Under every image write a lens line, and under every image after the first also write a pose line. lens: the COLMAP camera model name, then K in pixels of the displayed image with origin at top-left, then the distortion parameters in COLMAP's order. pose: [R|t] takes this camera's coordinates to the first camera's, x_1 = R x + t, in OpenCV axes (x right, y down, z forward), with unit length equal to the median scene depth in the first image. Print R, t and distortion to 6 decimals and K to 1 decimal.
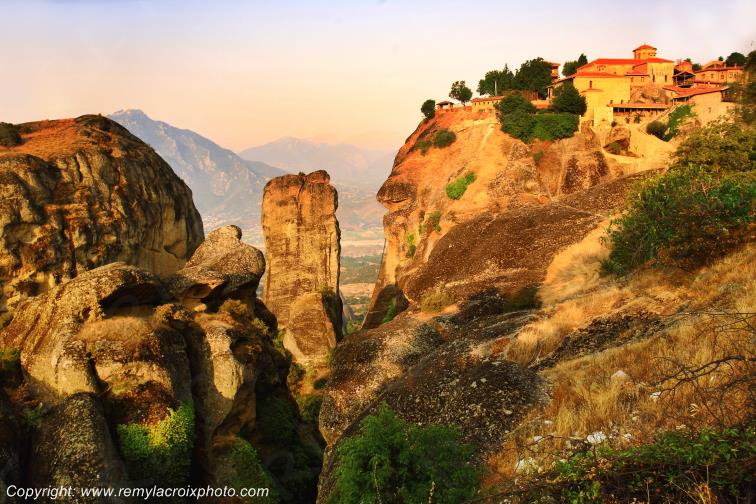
lens RADIAL K [[881.4, 0, 378.0], [0, 881.4, 252.0], [0, 0, 1]] dist [-0.071680, 0.195545]
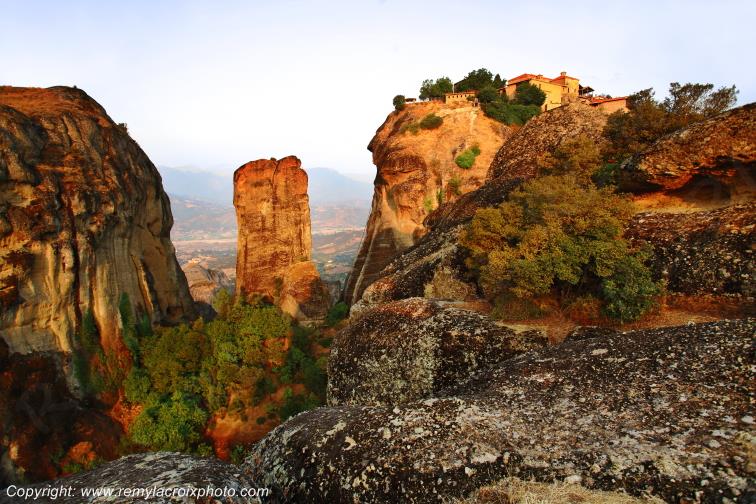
lens RADIAL K [[500.3, 0, 378.0], [0, 500.3, 252.0], [0, 0, 1]] dist [-0.089160, 0.069384]
pose [[0.917669, -0.029791, 0.396228, -0.253074], [0.033185, 0.999448, -0.001713, 0.041618], [-0.395958, 0.014720, 0.918150, 0.416569]]
